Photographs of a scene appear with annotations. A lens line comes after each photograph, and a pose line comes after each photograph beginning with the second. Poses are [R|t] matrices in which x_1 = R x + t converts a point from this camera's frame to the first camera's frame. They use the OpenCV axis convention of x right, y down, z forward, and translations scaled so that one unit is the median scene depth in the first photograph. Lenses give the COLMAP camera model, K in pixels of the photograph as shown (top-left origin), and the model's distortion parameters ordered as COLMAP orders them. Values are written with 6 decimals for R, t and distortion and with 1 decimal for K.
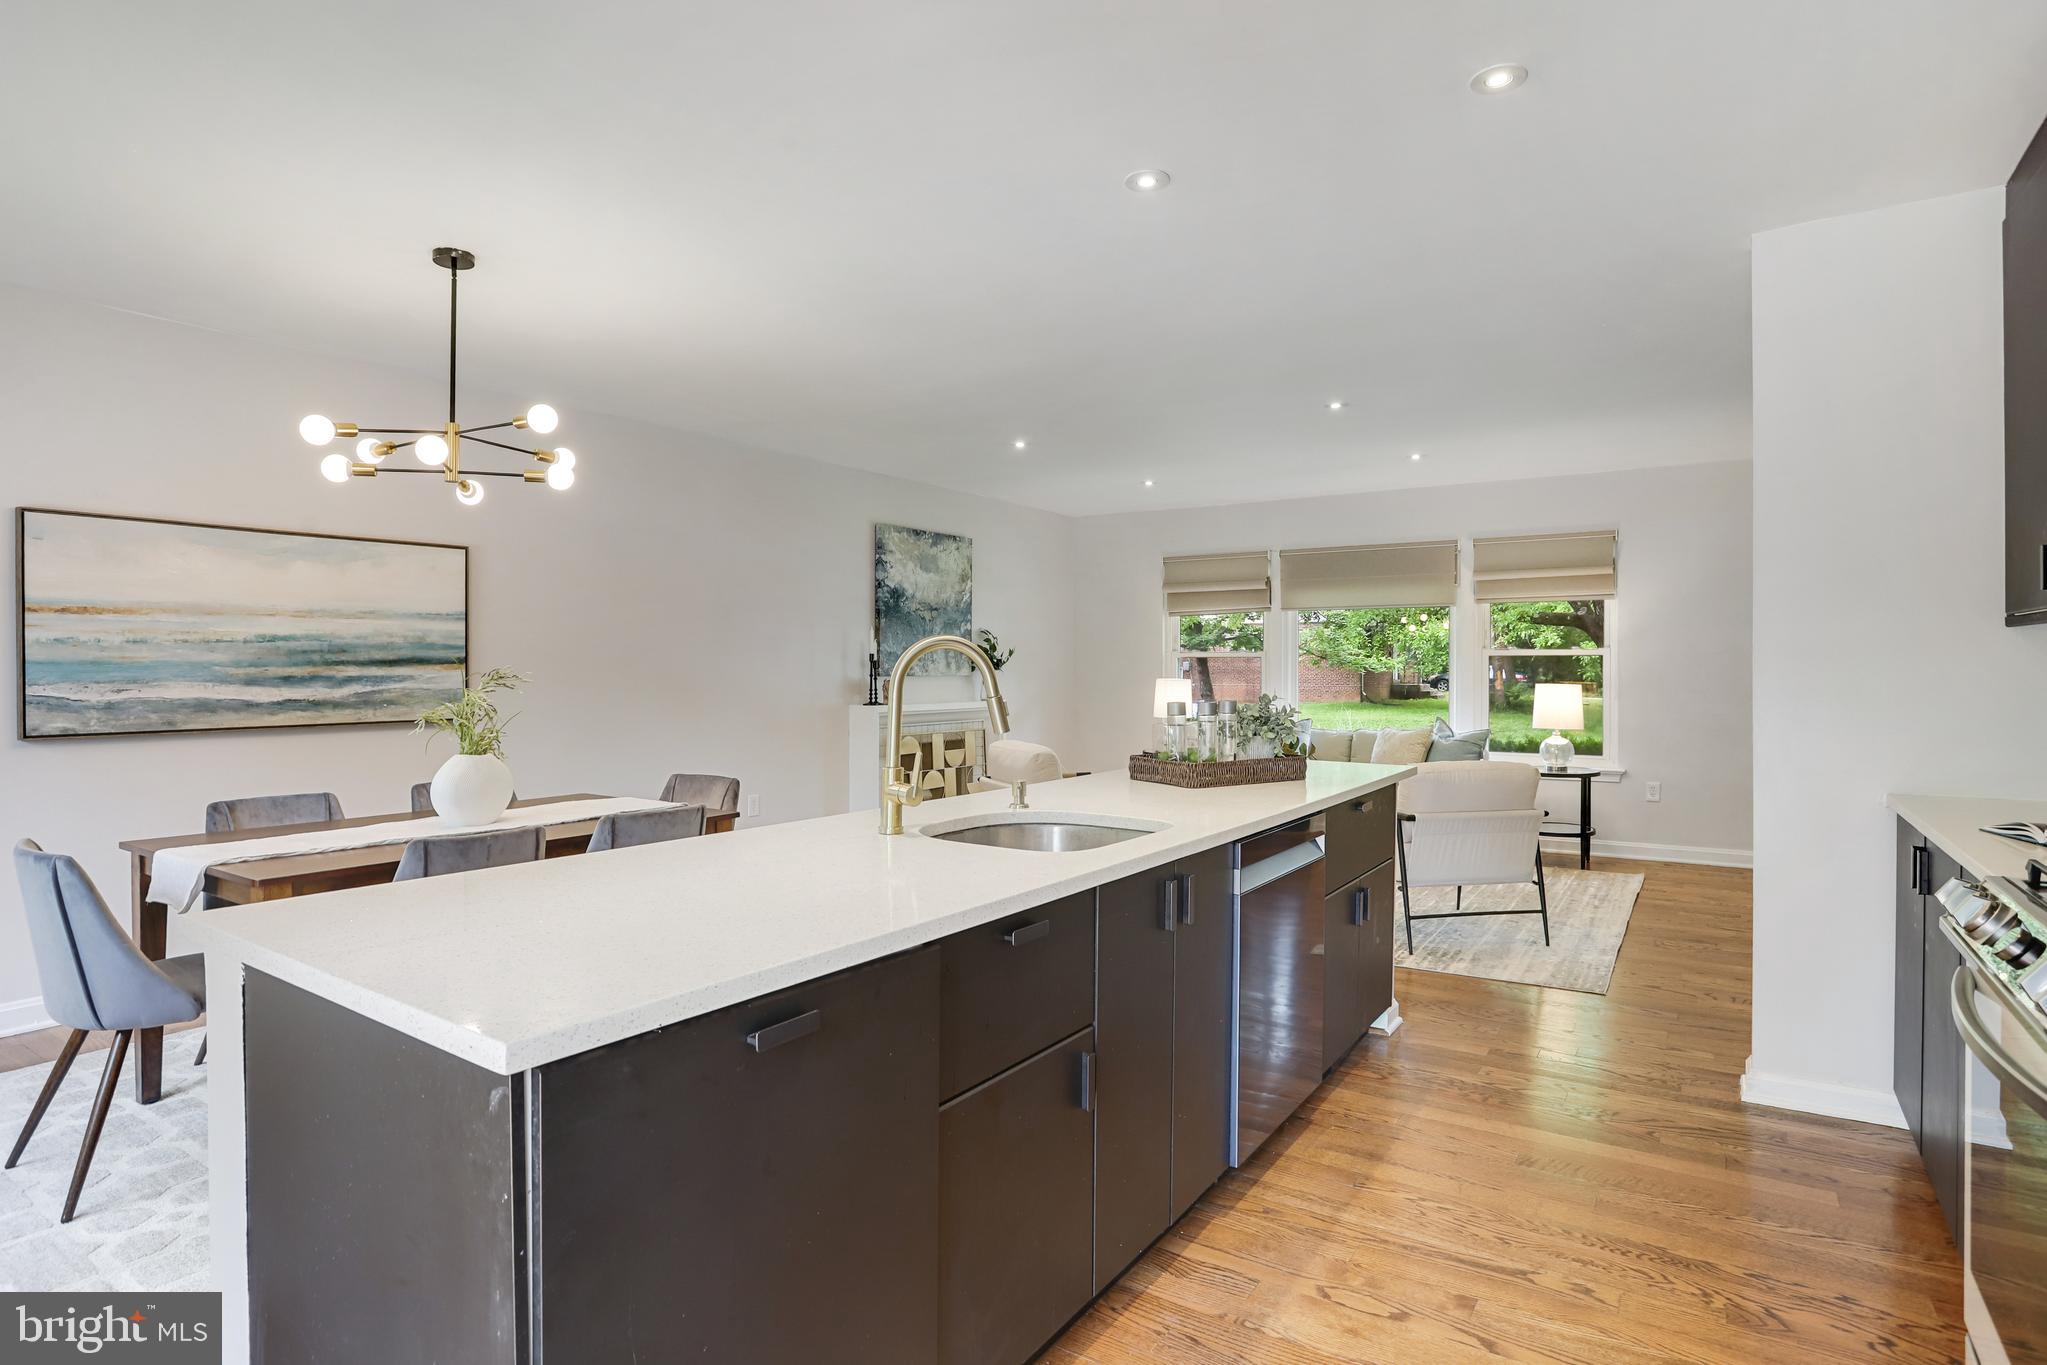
lens RADIAL K [[1047.0, 0, 1017.1], [0, 1047.0, 674.0], [0, 0, 1]] dist [-0.068187, 0.036913]
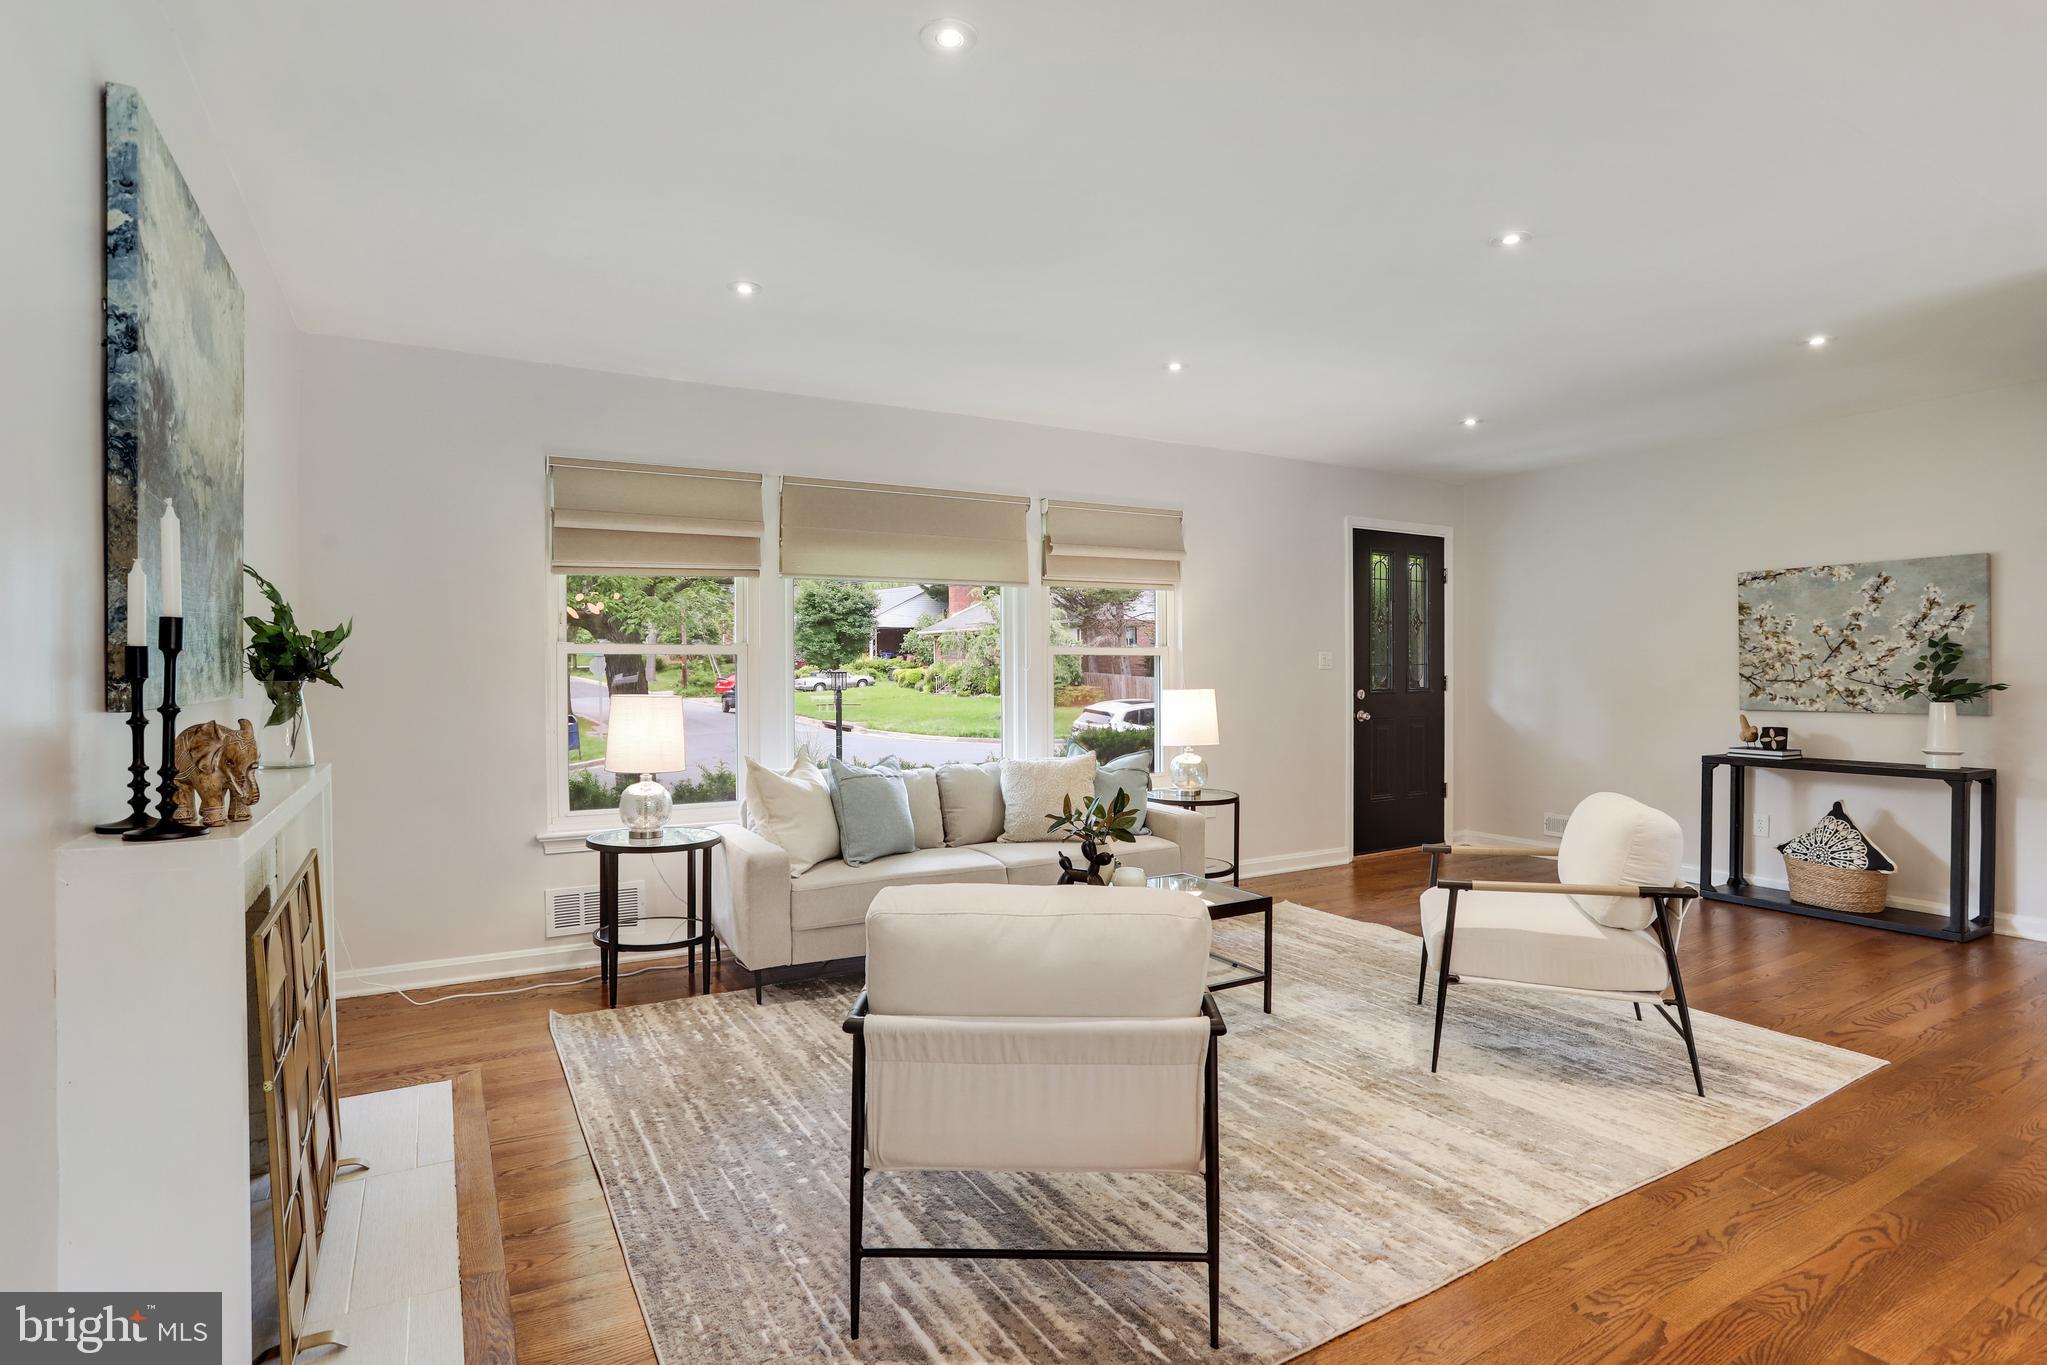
lens RADIAL K [[1047.0, 0, 1017.1], [0, 1047.0, 674.0], [0, 0, 1]] dist [-0.068187, 0.036913]
pose [[0.445087, -0.003040, 0.895482, -0.440667], [0.011624, 0.999930, -0.002382, -0.003412], [-0.895412, 0.011469, 0.445091, 1.206137]]
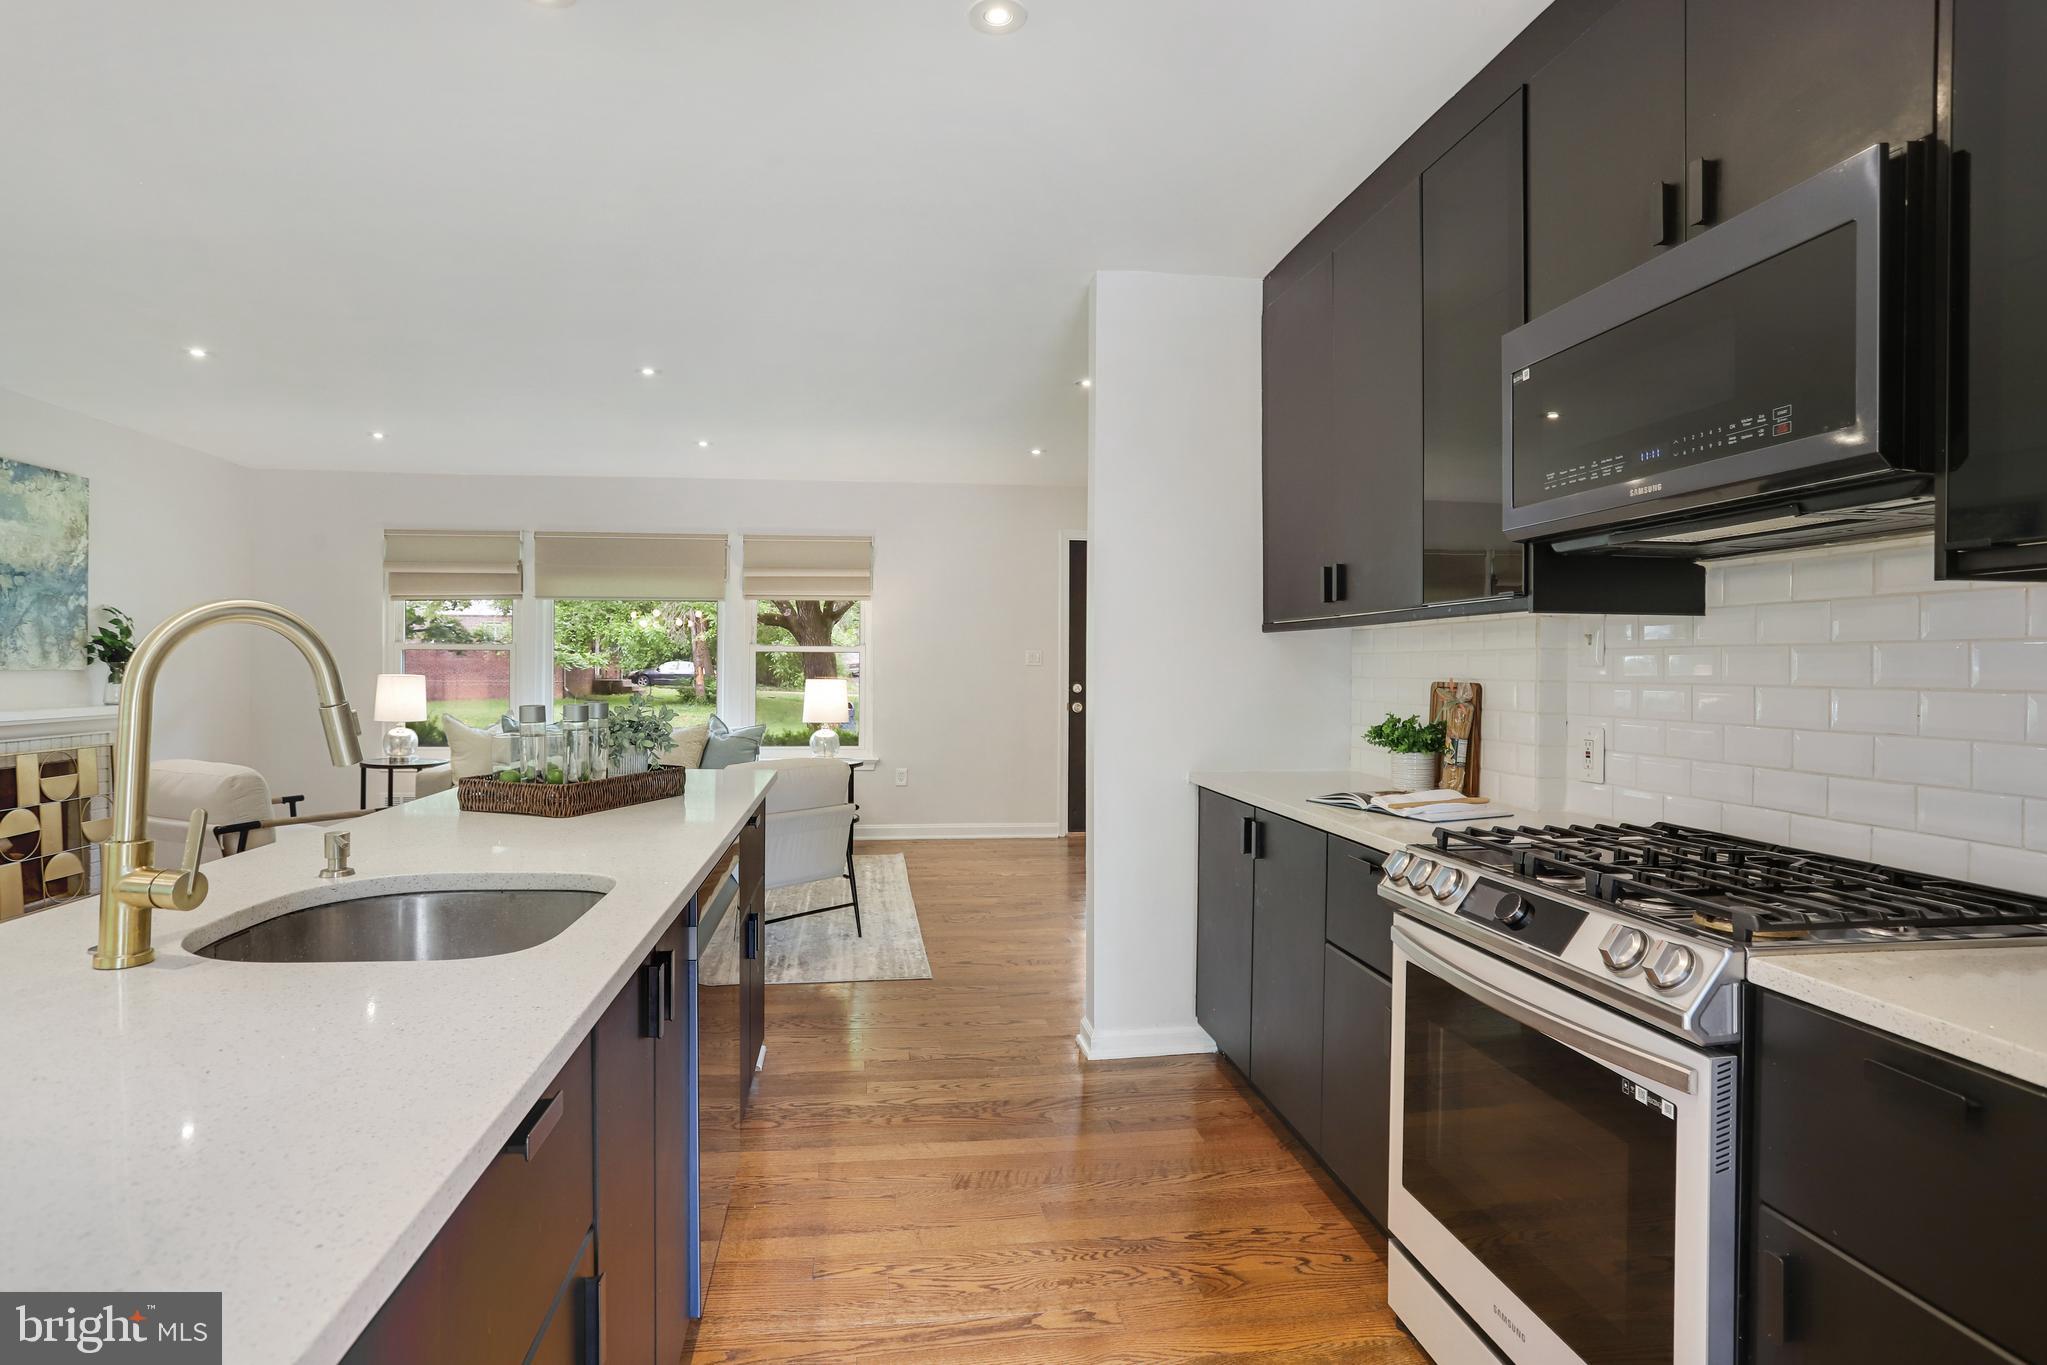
lens RADIAL K [[1047.0, 0, 1017.1], [0, 1047.0, 674.0], [0, 0, 1]] dist [-0.068187, 0.036913]
pose [[0.751596, -0.000274, 0.659623, -0.043356], [-0.002303, 0.999993, 0.003039, 0.000660], [-0.659619, -0.003803, 0.751590, 0.113288]]
